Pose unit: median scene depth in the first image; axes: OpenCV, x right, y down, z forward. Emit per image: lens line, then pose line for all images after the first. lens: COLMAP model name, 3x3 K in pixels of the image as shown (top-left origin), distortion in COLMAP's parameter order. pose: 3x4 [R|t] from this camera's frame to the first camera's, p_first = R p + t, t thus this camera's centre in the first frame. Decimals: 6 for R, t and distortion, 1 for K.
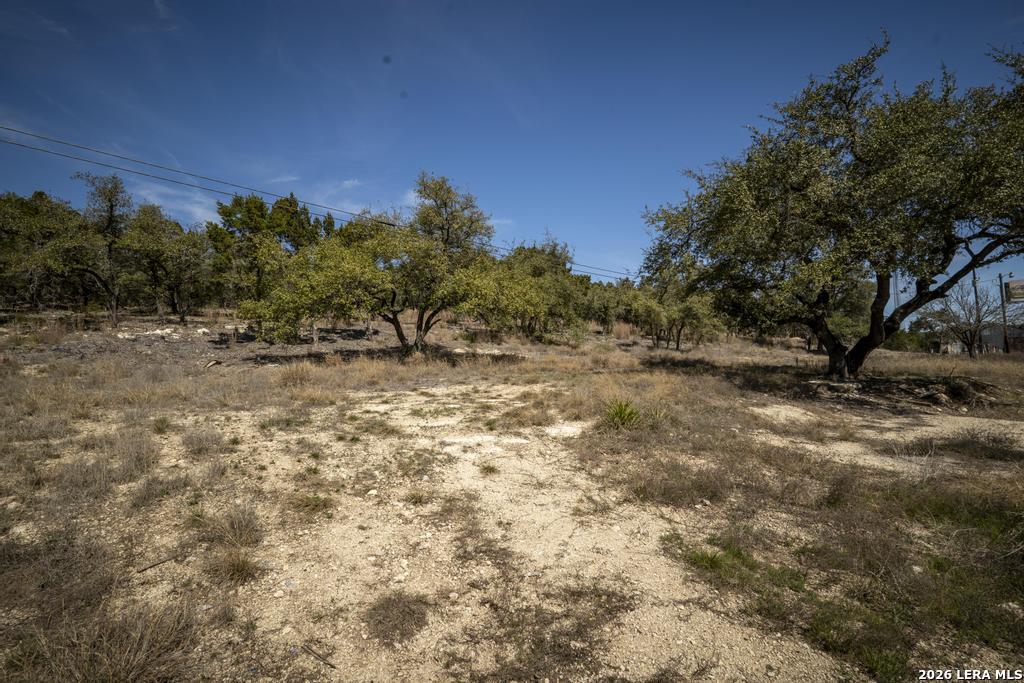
lens RADIAL K [[447.8, 0, 495.6], [0, 447.8, 347.4], [0, 0, 1]] dist [-0.010580, 0.000805]
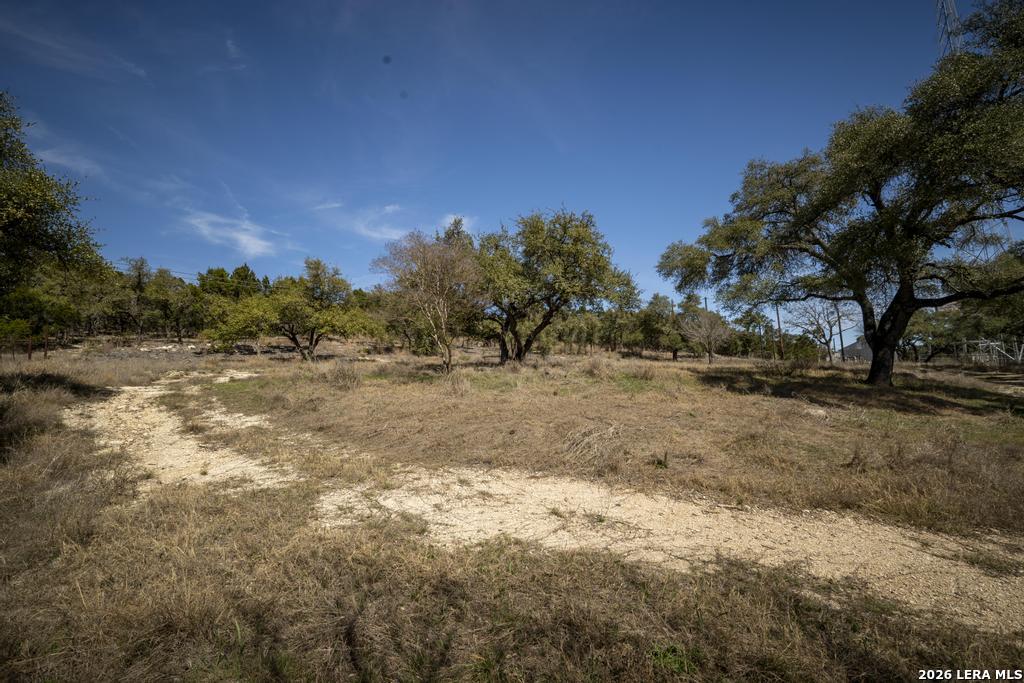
lens RADIAL K [[447.8, 0, 509.5], [0, 447.8, 351.6], [0, 0, 1]] dist [-0.010580, 0.000805]
pose [[0.998696, -0.001783, -0.051017, 0.632316], [-0.000120, 0.999305, -0.037270, 0.043166], [0.051048, 0.037228, 0.998002, -0.615574]]
